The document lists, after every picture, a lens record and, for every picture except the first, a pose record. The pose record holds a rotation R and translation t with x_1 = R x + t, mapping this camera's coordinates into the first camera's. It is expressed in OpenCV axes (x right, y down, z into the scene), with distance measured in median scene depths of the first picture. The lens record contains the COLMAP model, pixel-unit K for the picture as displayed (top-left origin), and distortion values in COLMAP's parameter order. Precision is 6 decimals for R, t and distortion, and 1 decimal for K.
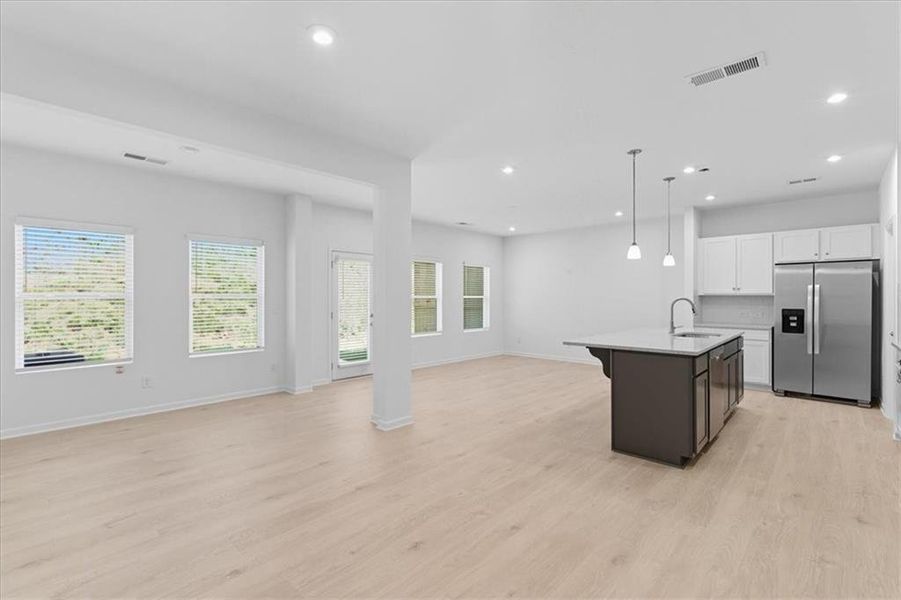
lens RADIAL K [[405.1, 0, 453.3], [0, 405.1, 295.2], [0, 0, 1]] dist [-0.000889, 0.000266]
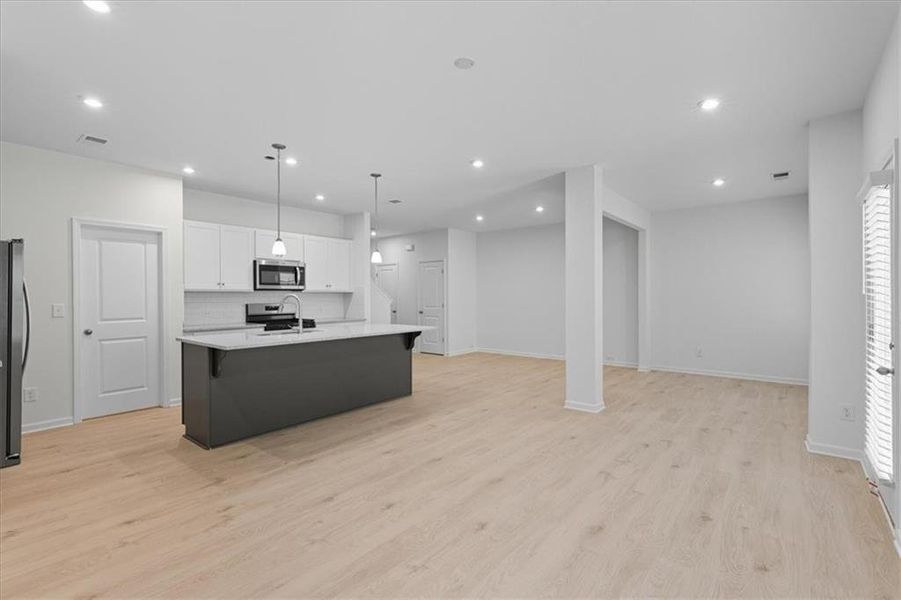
lens RADIAL K [[411.1, 0, 452.3], [0, 411.1, 296.7], [0, 0, 1]] dist [-0.000990, 0.000869]
pose [[-0.998023, 0.002513, -0.062798, 0.215960], [0.002797, 0.999986, -0.004436, 0.013666], [0.062786, -0.004603, -0.998016, 1.640420]]
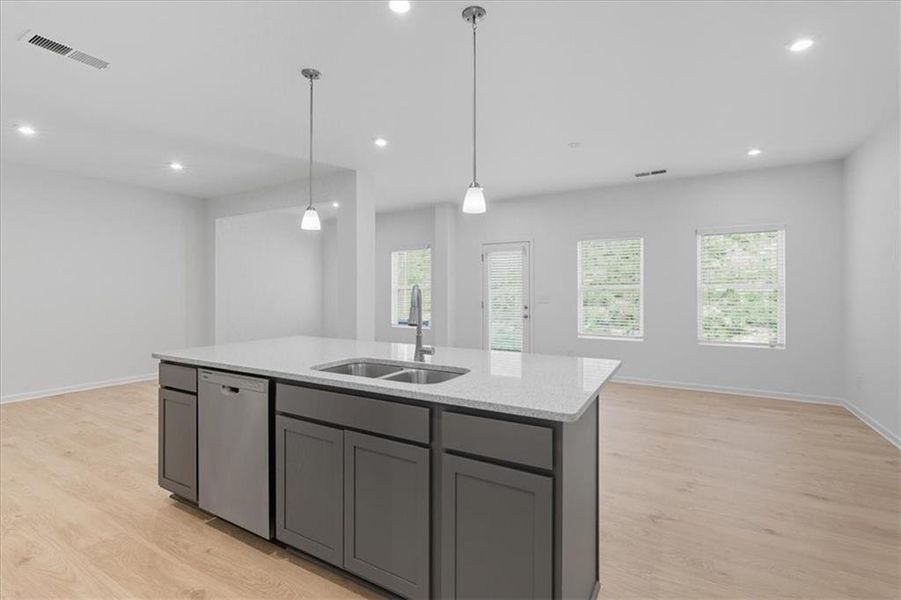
lens RADIAL K [[410.5, 0, 452.5], [0, 410.5, 286.9], [0, 0, 1]] dist [-0.001317, -0.000287]
pose [[0.226390, -0.007562, -0.974007, 0.858263], [0.005128, 0.999965, -0.006572, 0.010043], [0.974023, -0.003507, 0.226421, 0.782566]]
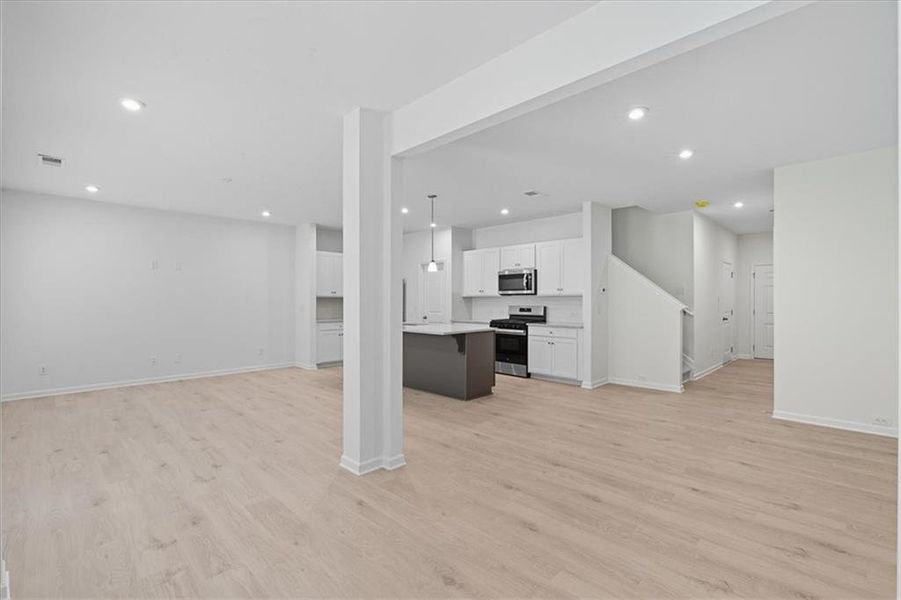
lens RADIAL K [[405.6, 0, 452.9], [0, 405.6, 299.7], [0, 0, 1]] dist [-0.000480, 0.000287]
pose [[0.025441, -0.001084, 0.999676, -0.710217], [-0.005226, 0.999986, 0.001217, 0.005053], [-0.999663, -0.005255, 0.025435, 0.649917]]
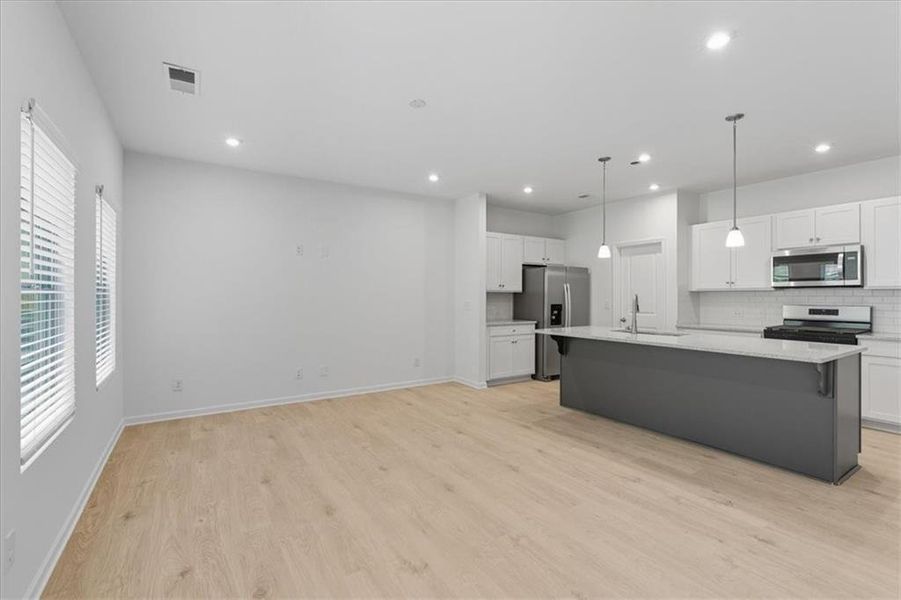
lens RADIAL K [[405.6, 0, 452.9], [0, 405.6, 299.7], [0, 0, 1]] dist [-0.000480, 0.000287]
pose [[0.241823, -0.009197, 0.970277, -0.359550], [-0.005957, 0.999922, 0.010962, 0.009435], [-0.970302, -0.008431, 0.241750, 0.989111]]
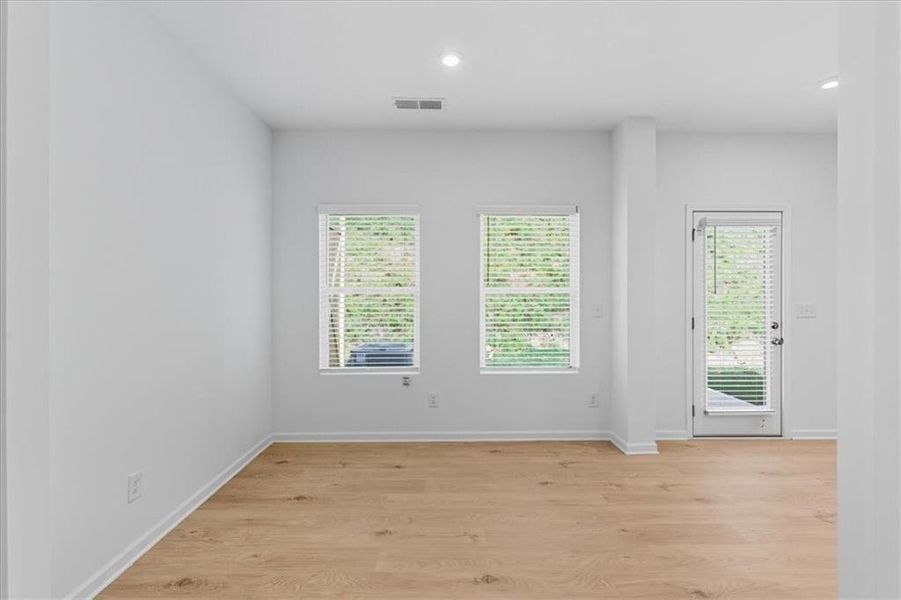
lens RADIAL K [[420.4, 0, 454.7], [0, 420.4, 291.1], [0, 0, 1]] dist [-0.000620, -0.000039]
pose [[0.692762, -0.002146, -0.721163, -0.118936], [0.004136, 0.999991, 0.000998, 0.002207], [0.721155, -0.003674, 0.692764, 0.392166]]
